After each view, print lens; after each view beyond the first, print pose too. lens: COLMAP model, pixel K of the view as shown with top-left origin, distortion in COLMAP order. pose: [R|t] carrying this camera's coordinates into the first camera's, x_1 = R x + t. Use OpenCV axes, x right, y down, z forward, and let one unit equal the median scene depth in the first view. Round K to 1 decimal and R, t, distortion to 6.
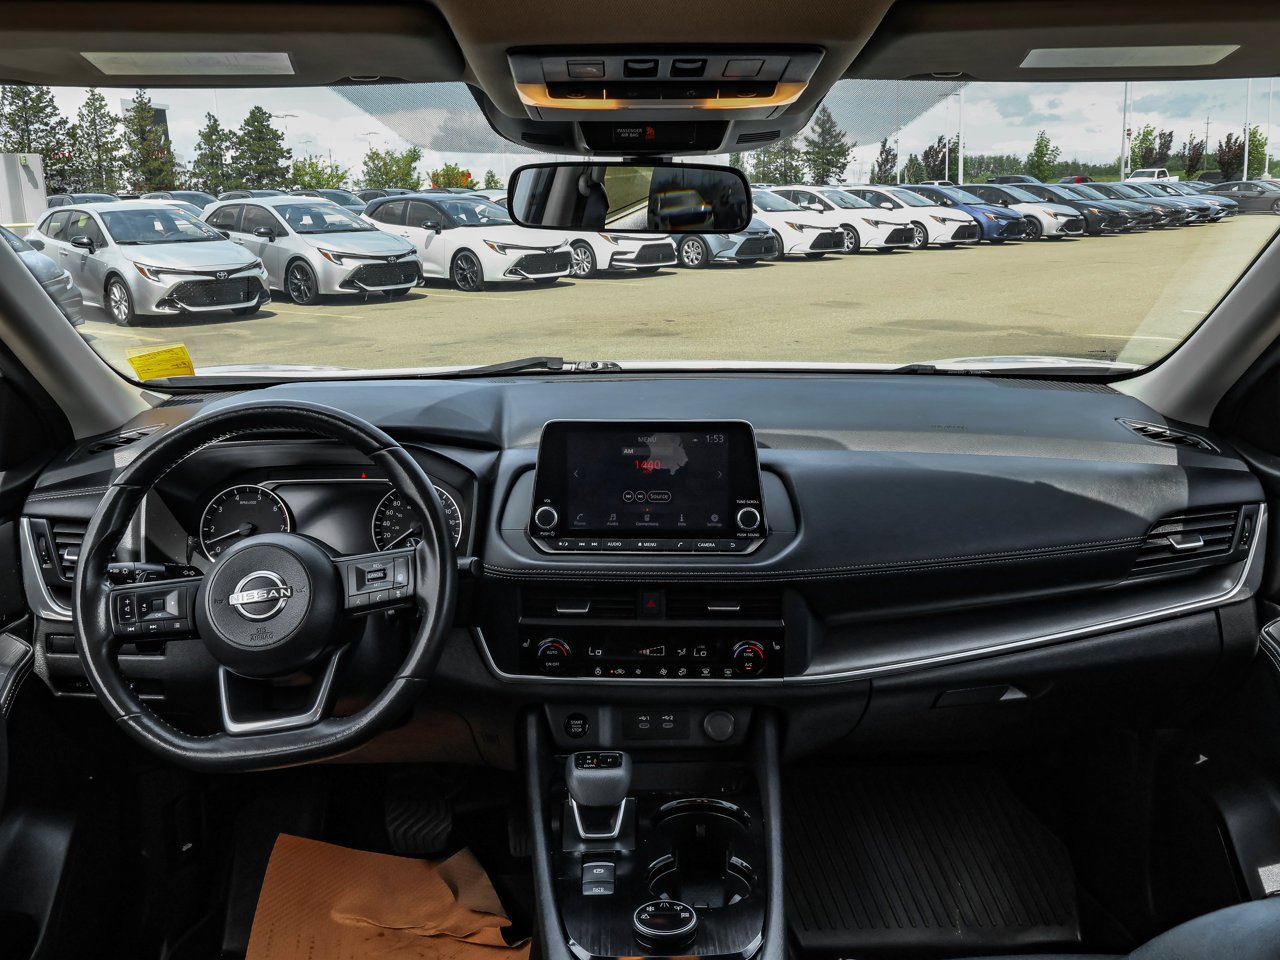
lens RADIAL K [[1235.8, 0, 635.6], [0, 1235.8, 476.6], [0, 0, 1]] dist [0.000925, 0.020106]
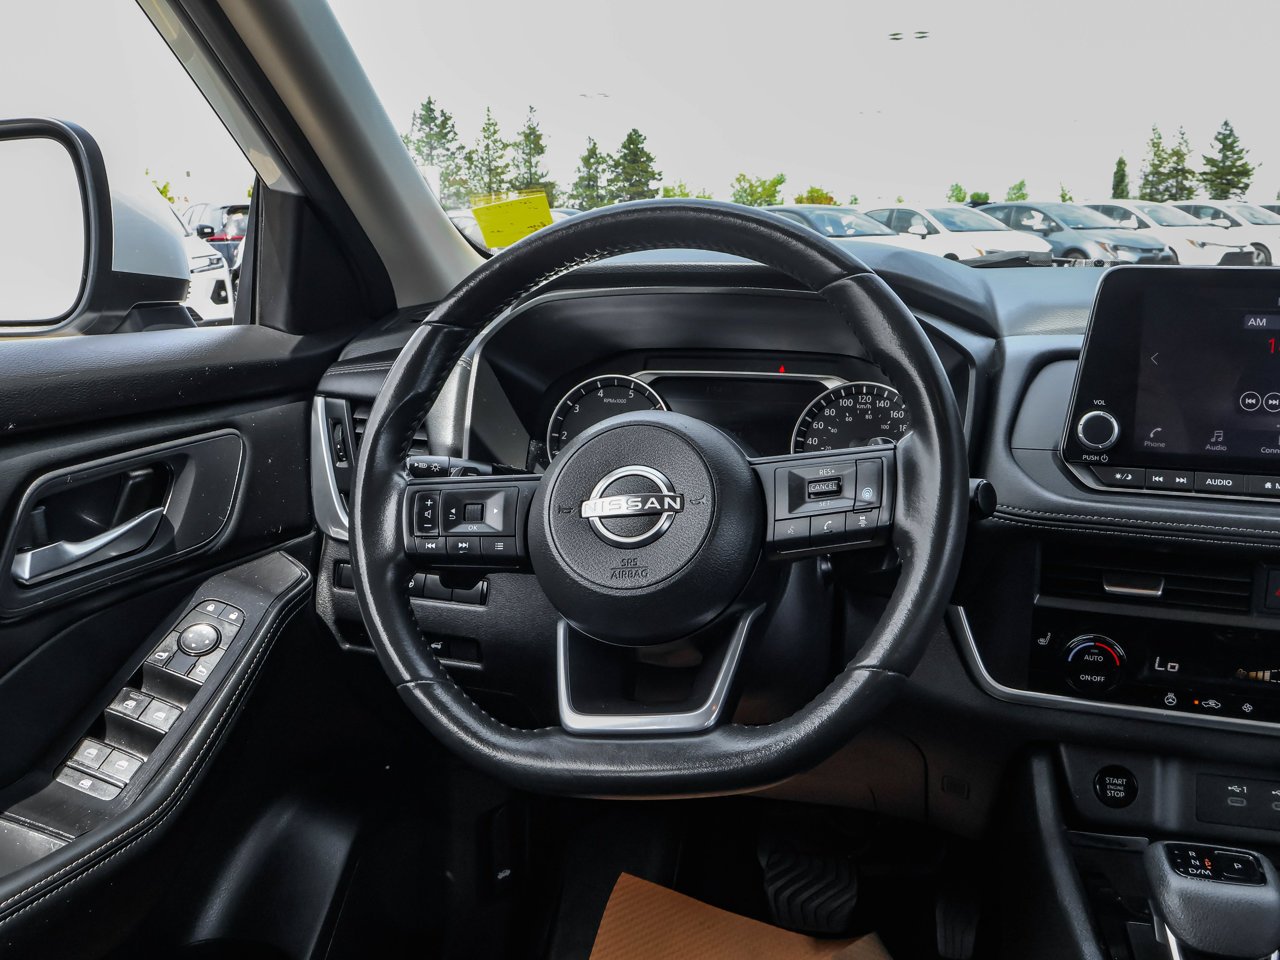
lens RADIAL K [[1235.8, 0, 635.6], [0, 1235.8, 476.6], [0, 0, 1]] dist [0.000925, 0.020106]
pose [[0.960046, 0.063500, -0.272544, -0.121322], [-0.068569, 0.997605, -0.009101, 0.075985], [0.271313, 0.027426, 0.962100, 0.369576]]
